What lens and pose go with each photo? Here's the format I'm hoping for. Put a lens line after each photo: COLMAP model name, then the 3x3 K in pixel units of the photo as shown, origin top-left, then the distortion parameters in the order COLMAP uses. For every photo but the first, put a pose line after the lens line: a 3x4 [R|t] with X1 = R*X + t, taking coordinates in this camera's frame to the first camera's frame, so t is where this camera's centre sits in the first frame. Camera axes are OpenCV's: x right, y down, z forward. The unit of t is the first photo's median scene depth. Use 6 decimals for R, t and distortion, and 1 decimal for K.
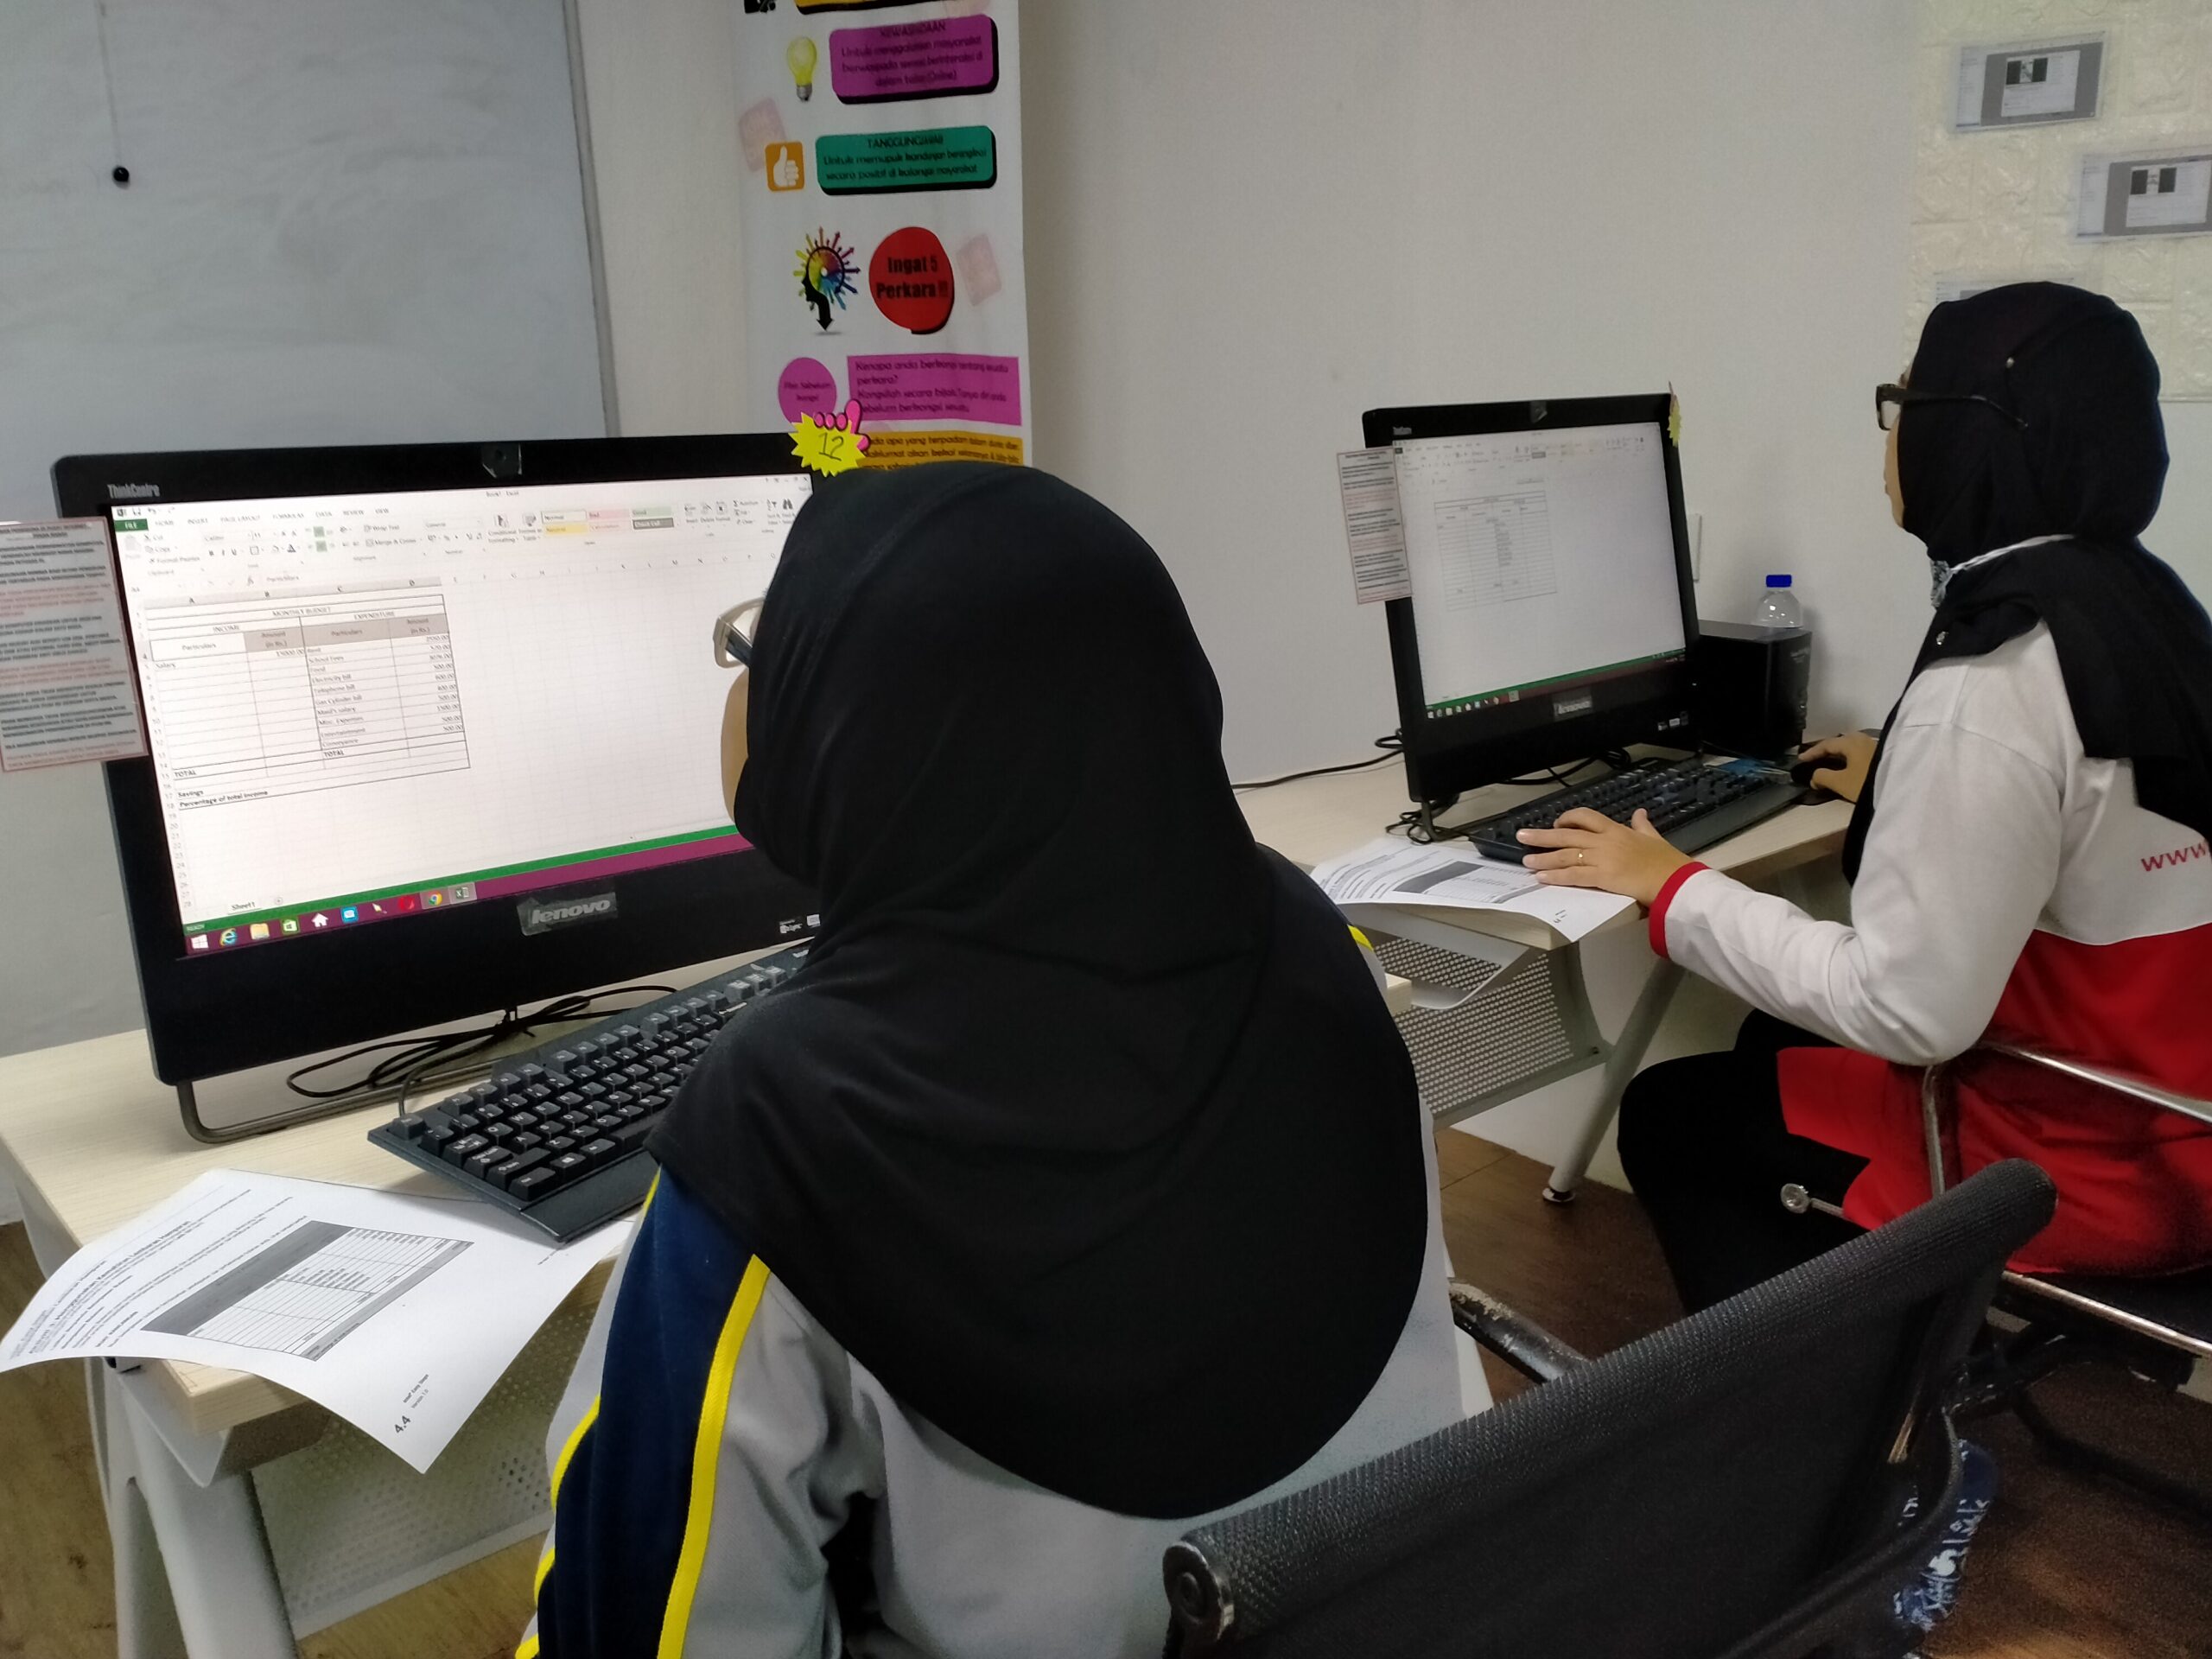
lens RADIAL K [[1837.9, 0, 1089.8], [0, 1837.9, 858.9], [0, 0, 1]] dist [0.044262, -0.102983]
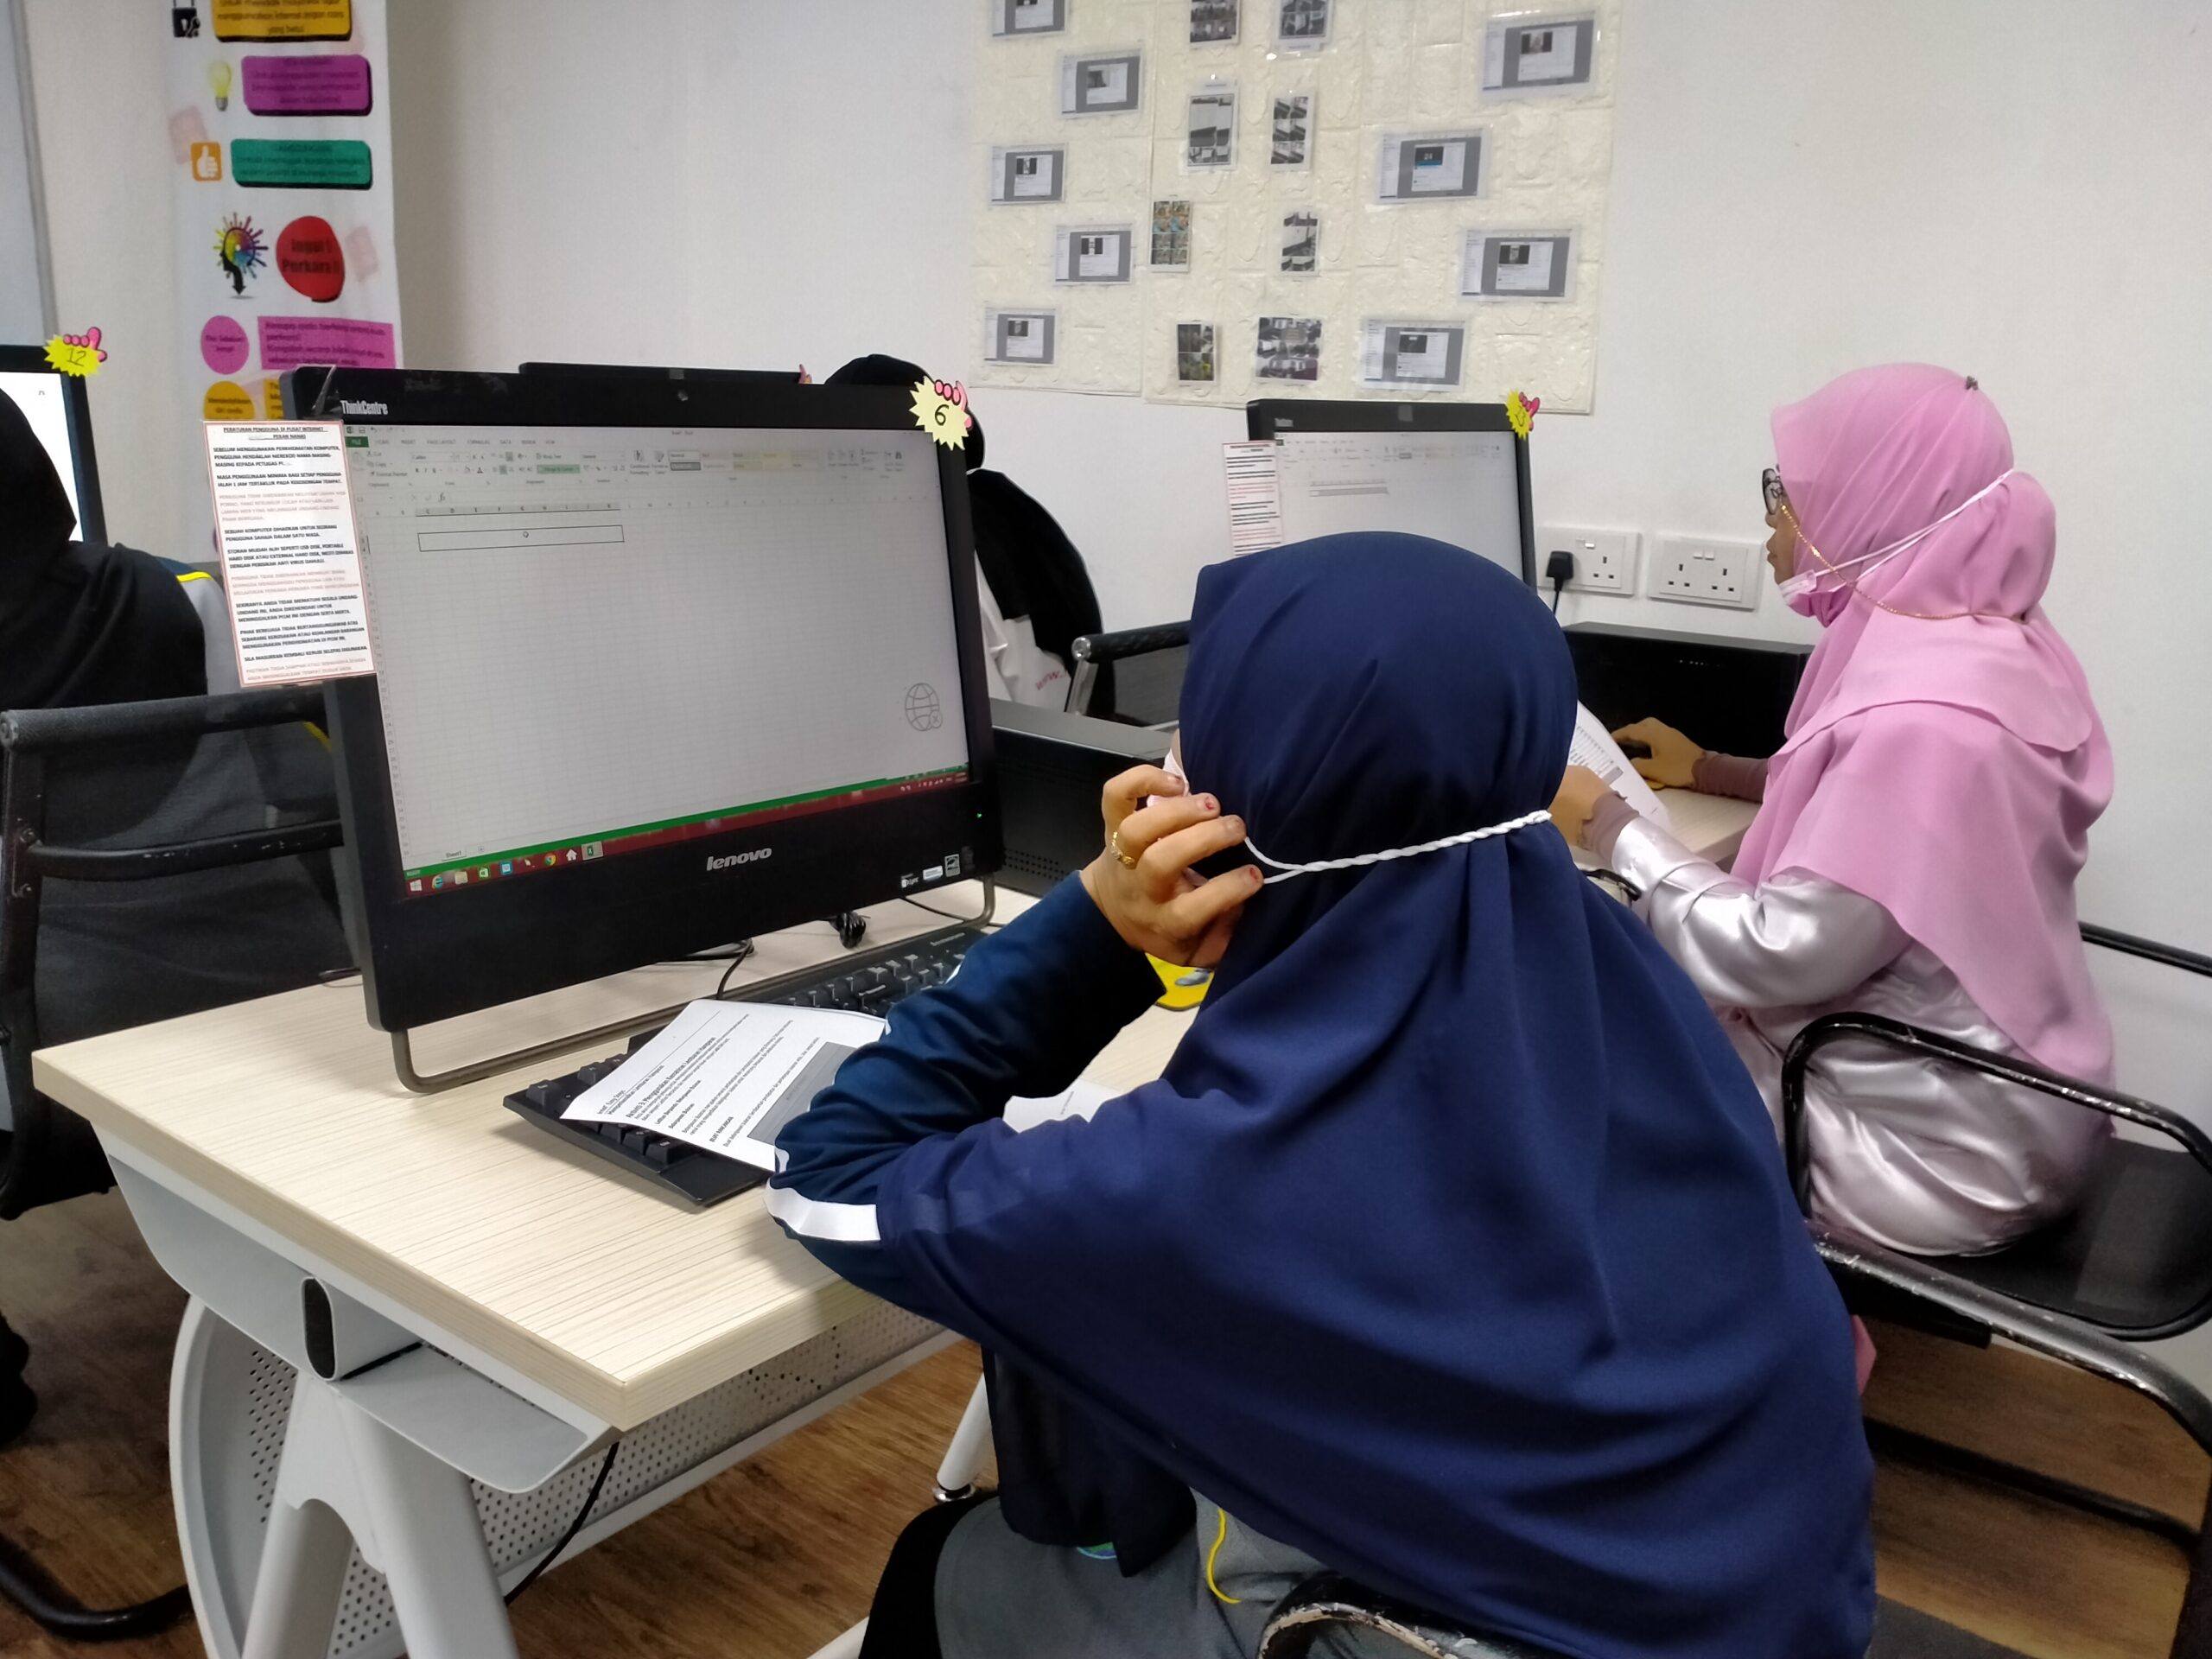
lens RADIAL K [[1837.9, 0, 1096.7], [0, 1837.9, 838.0], [0, 0, 1]] dist [0.044262, -0.102983]
pose [[0.982732, 0.013116, 0.184571, 0.268654], [-0.009970, 0.999789, -0.017967, 0.124966], [-0.184768, 0.015816, 0.982655, -0.418875]]
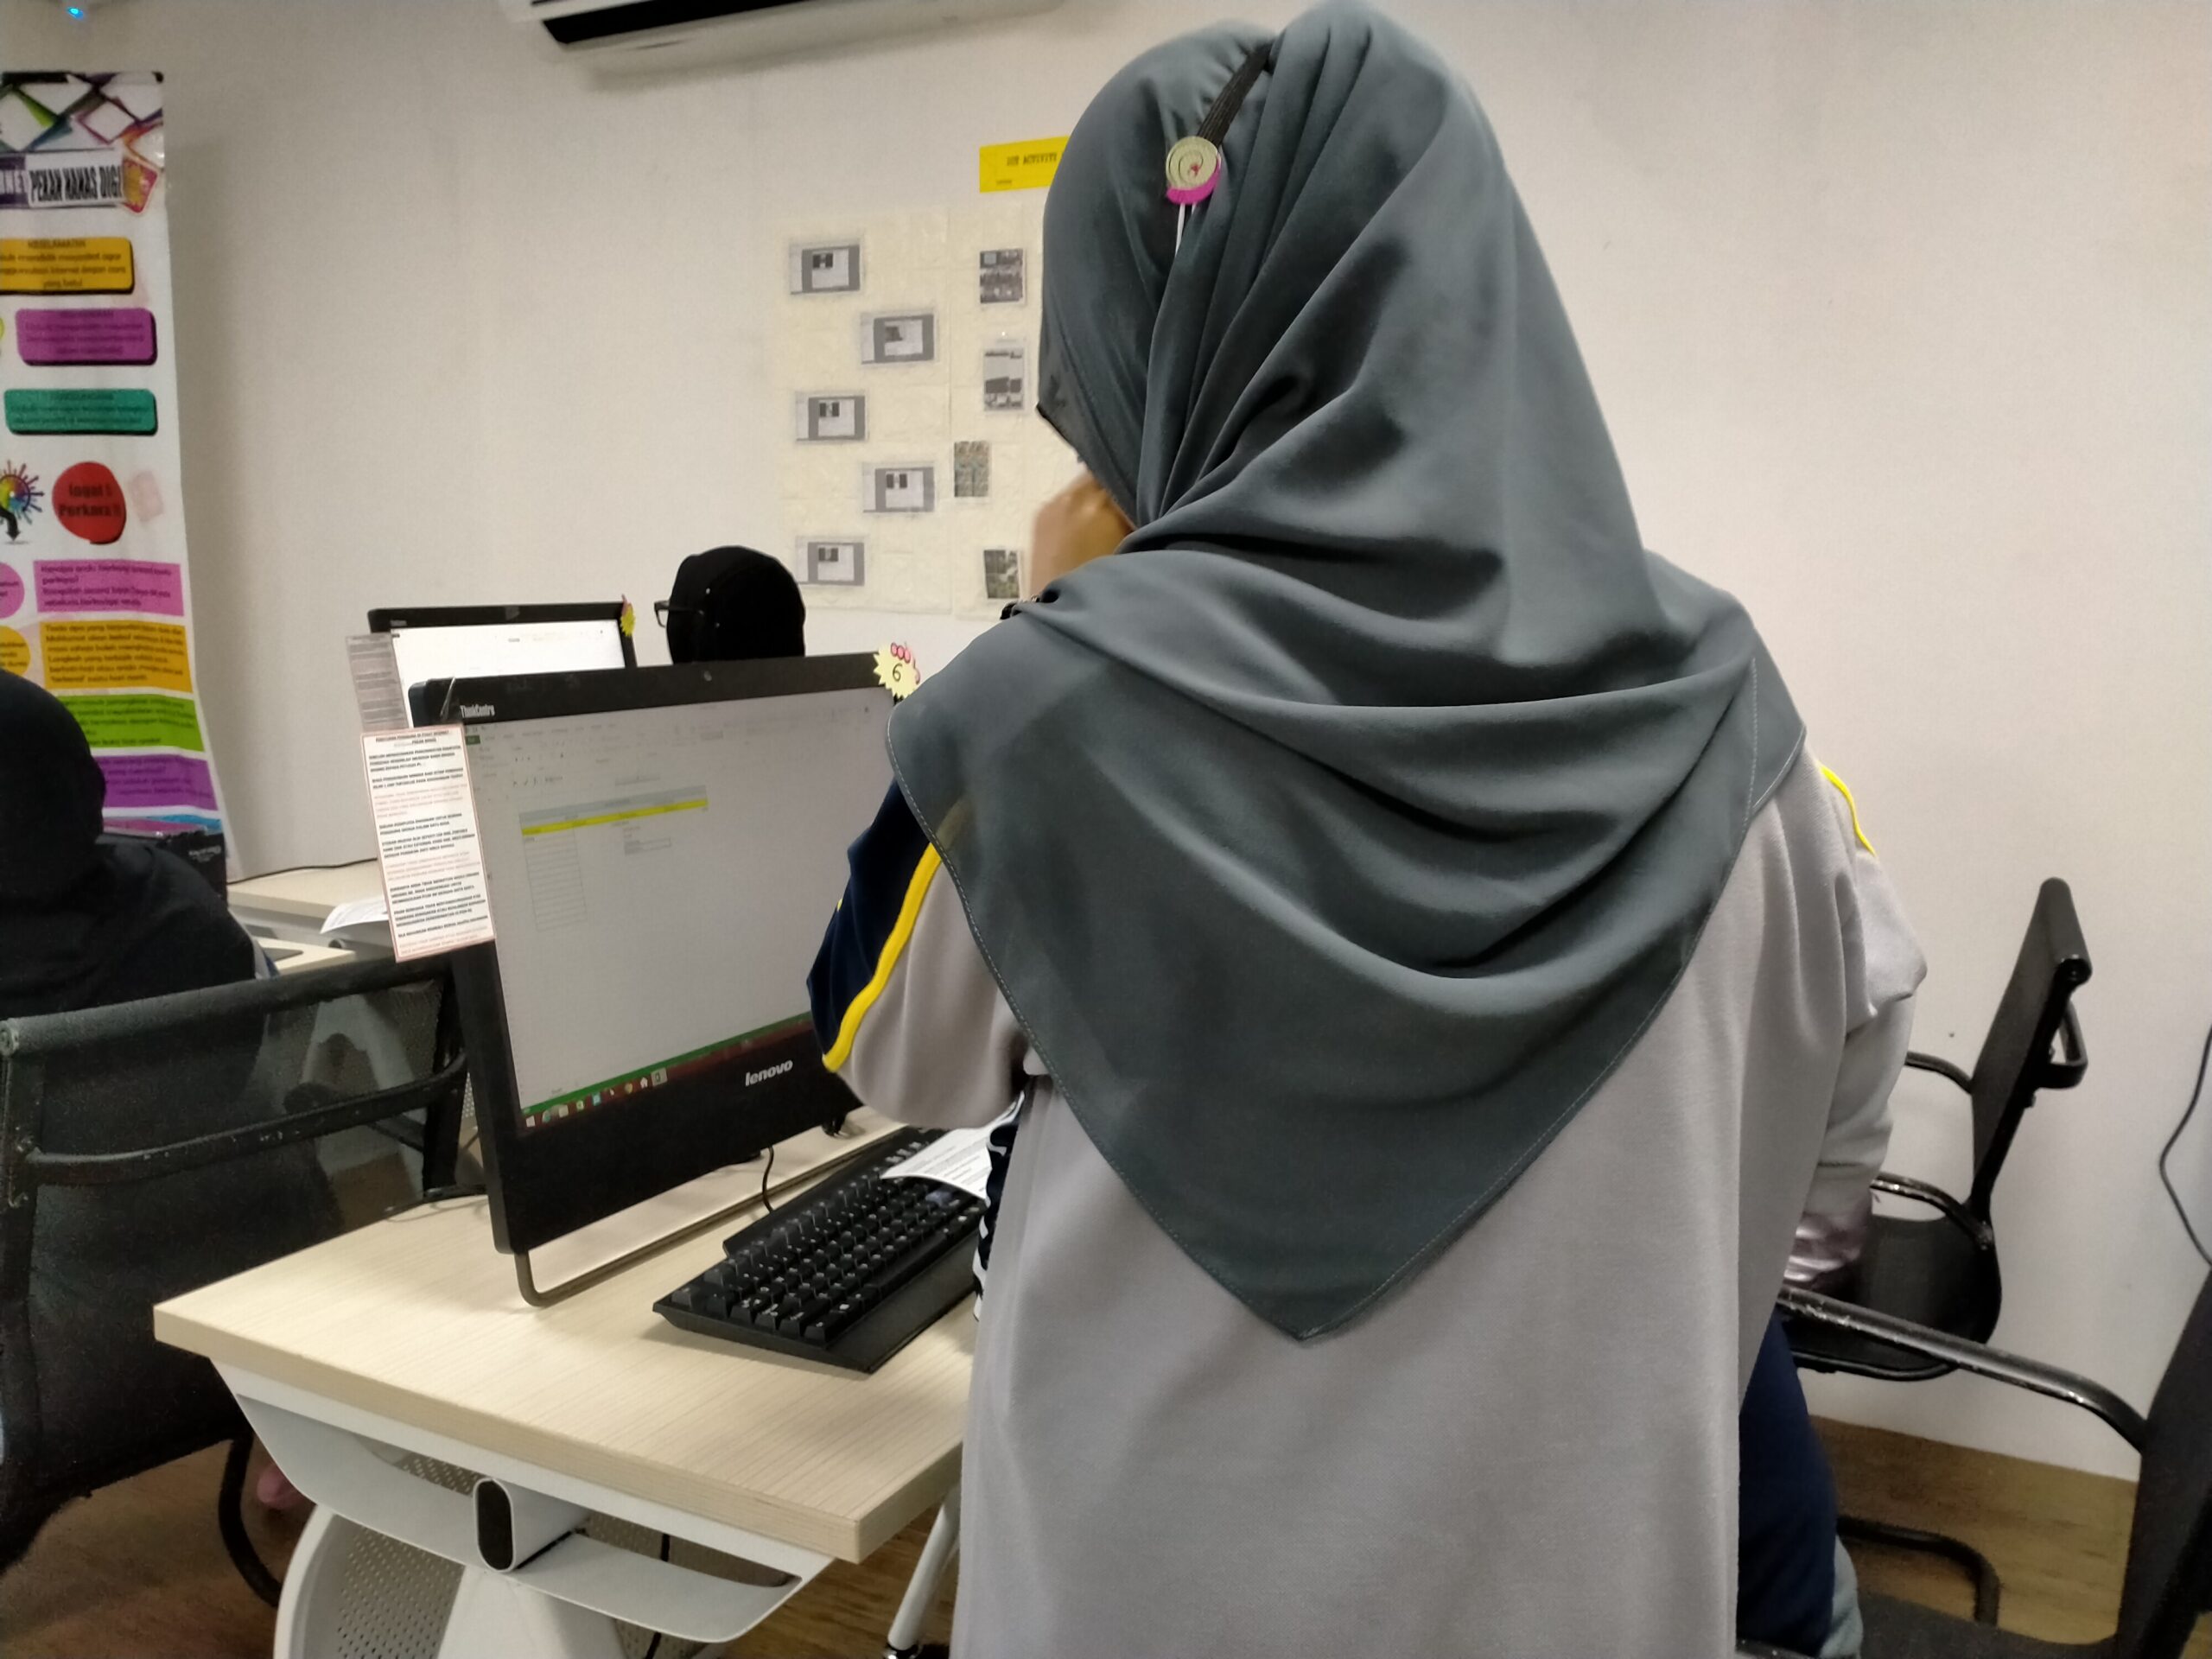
lens RADIAL K [[1837.9, 0, 1092.7], [0, 1837.9, 834.6], [0, 0, 1]] dist [0.044262, -0.102983]
pose [[0.939709, -0.028054, 0.340824, 0.148335], [0.067182, 0.992353, -0.103551, 0.113291], [-0.335312, 0.120206, 0.934407, -0.495105]]
